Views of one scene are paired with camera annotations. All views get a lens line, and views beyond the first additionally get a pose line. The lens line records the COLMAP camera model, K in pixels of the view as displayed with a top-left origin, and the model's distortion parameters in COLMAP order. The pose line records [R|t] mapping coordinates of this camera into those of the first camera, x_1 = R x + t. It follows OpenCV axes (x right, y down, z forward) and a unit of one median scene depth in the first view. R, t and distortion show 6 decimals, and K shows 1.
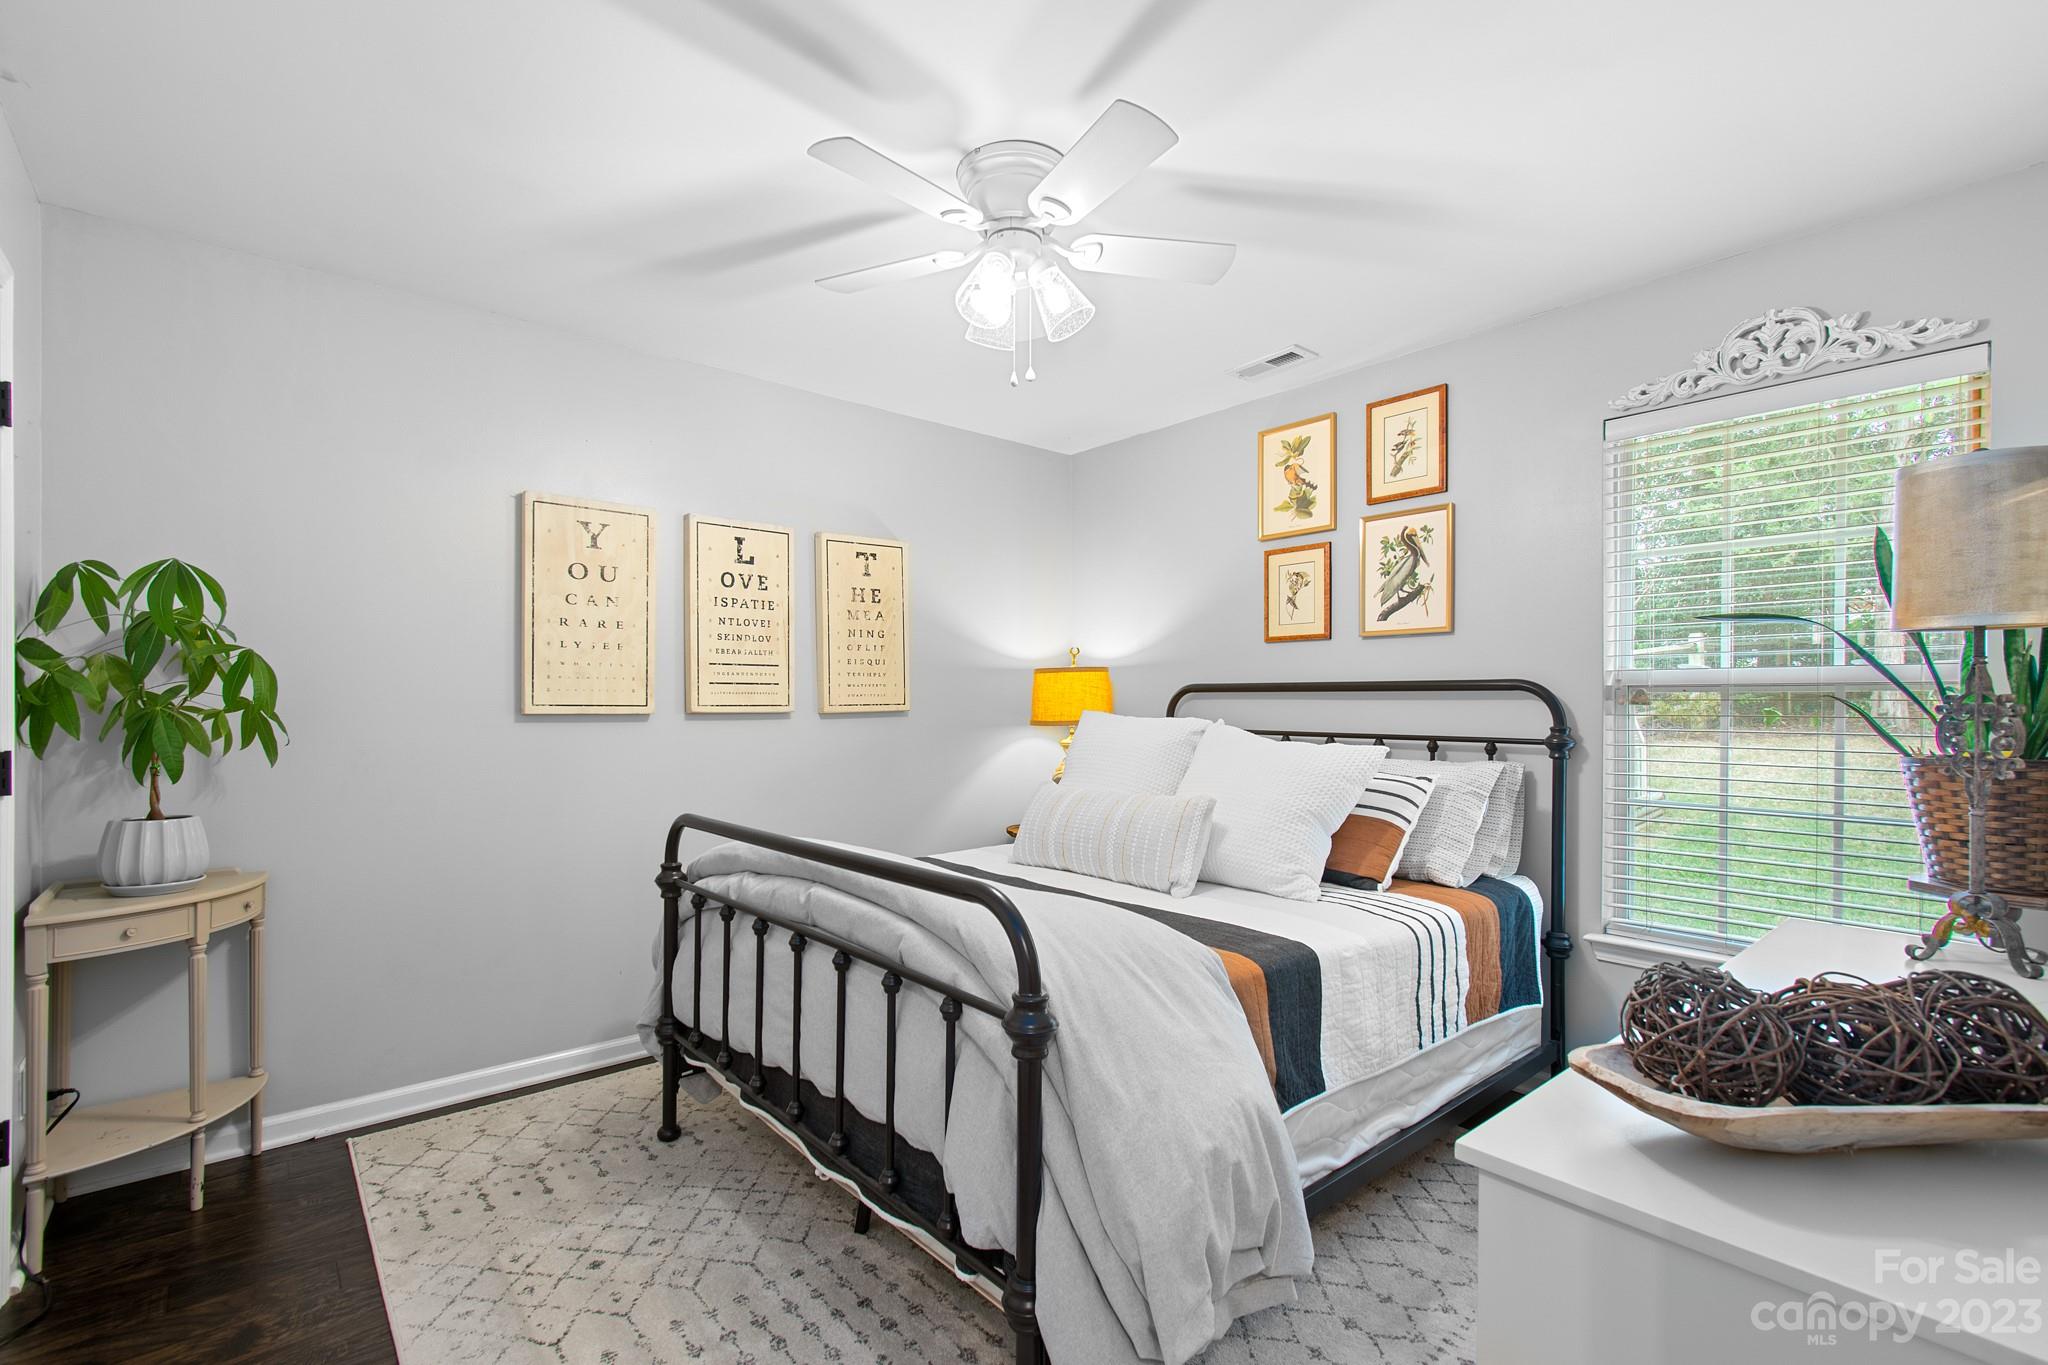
lens RADIAL K [[939.9, 0, 1080.7], [0, 939.9, 707.2], [0, 0, 1]] dist [0.003241, -0.001374]
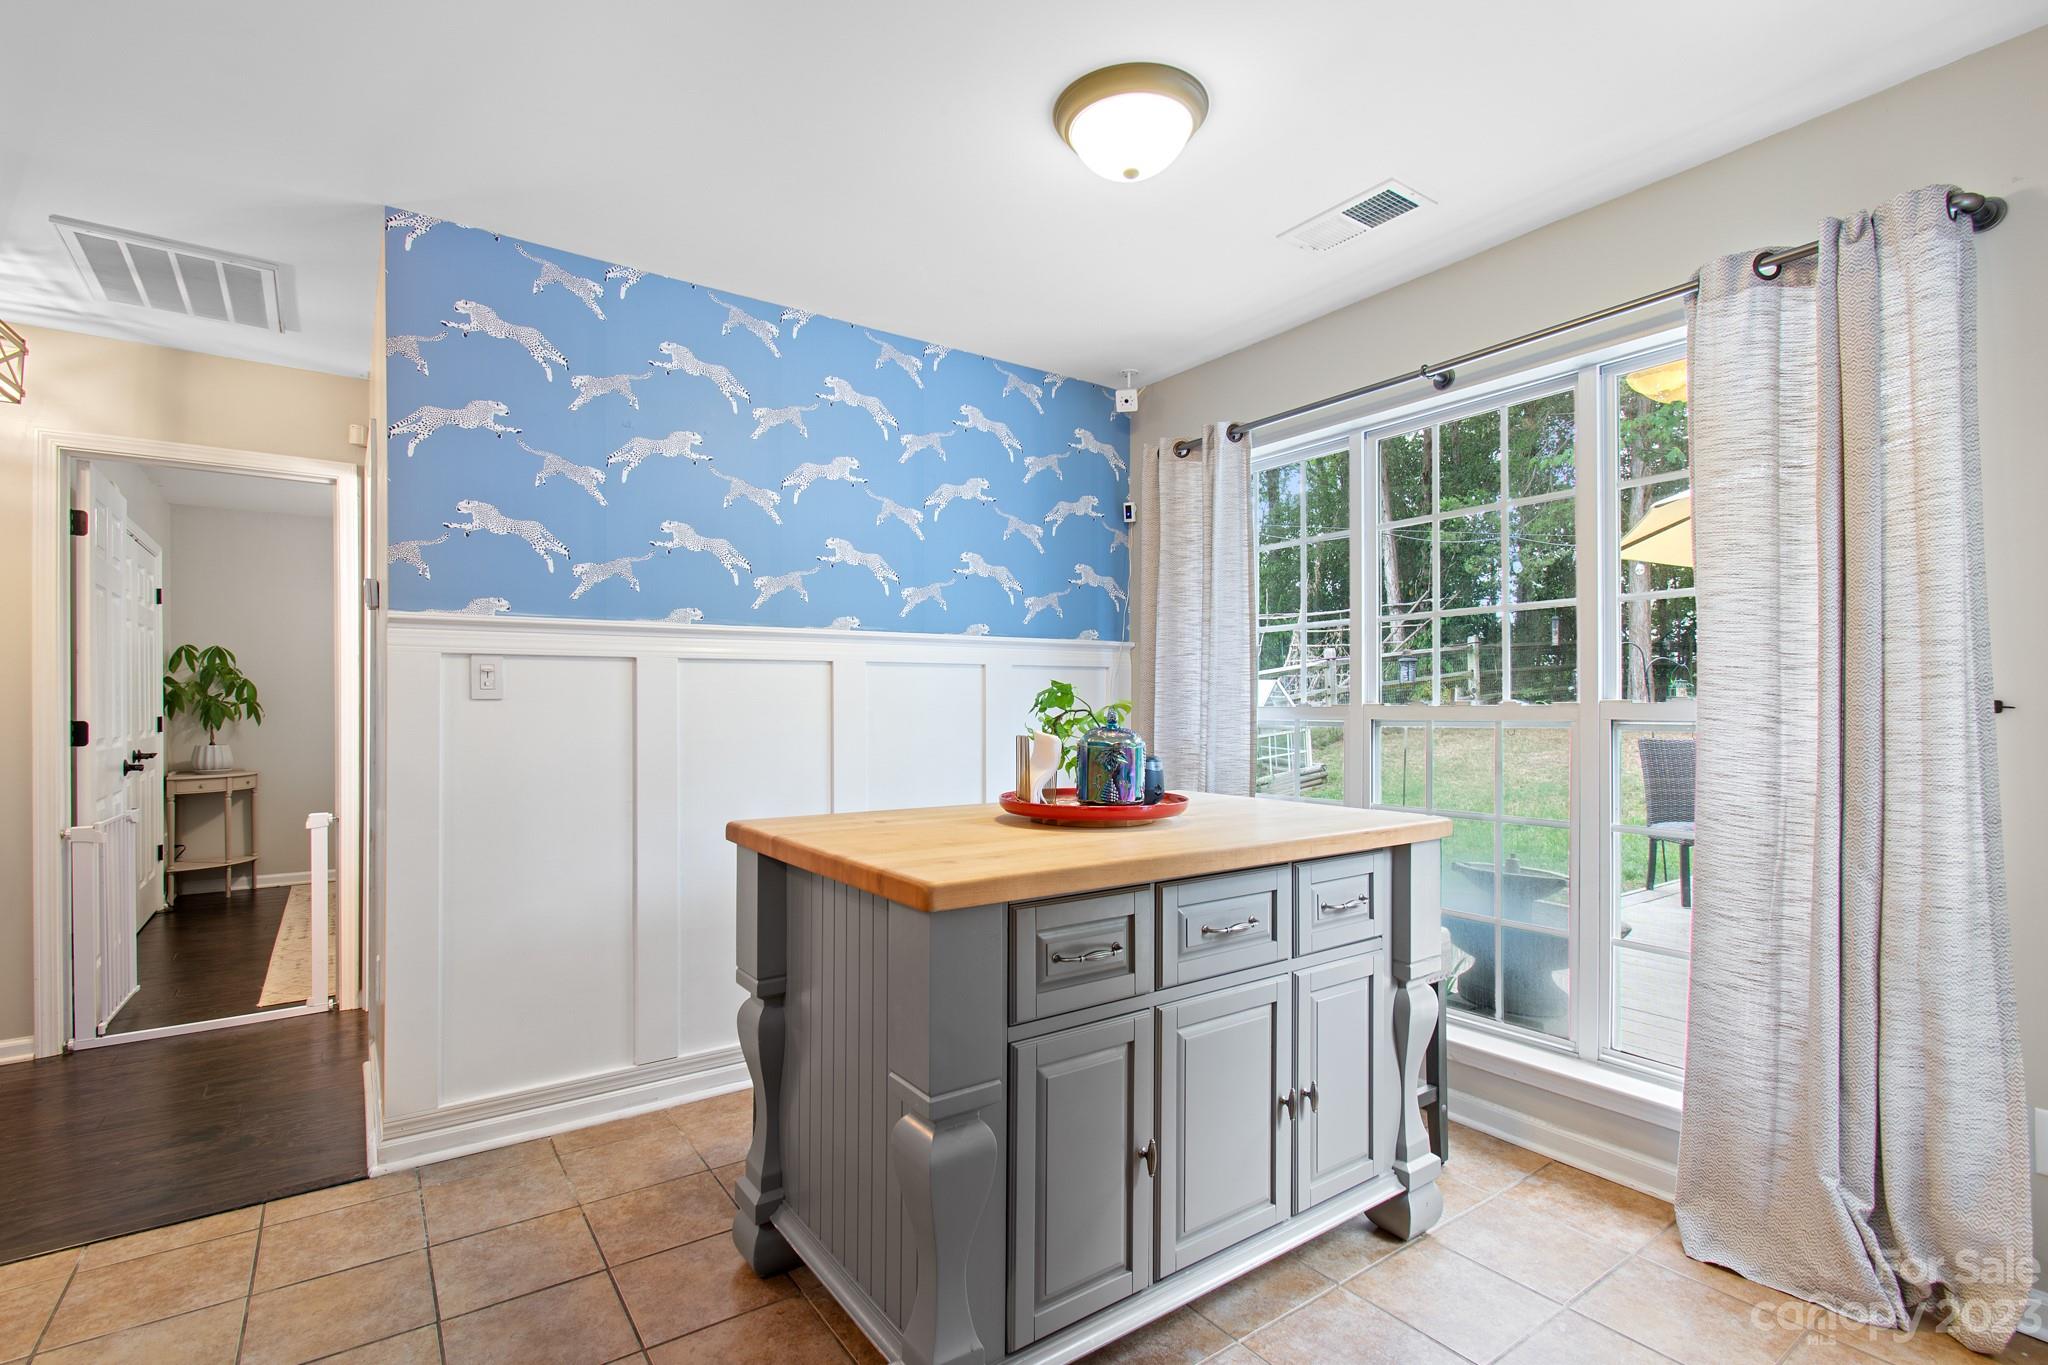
lens RADIAL K [[939.9, 0, 1022.1], [0, 939.9, 707.3], [0, 0, 1]] dist [0.003241, -0.001374]
pose [[0.995478, -0.004168, -0.094905, 1.448497], [0.004483, 0.999985, 0.003112, 0.017093], [0.094891, -0.003523, 0.995481, -1.334575]]
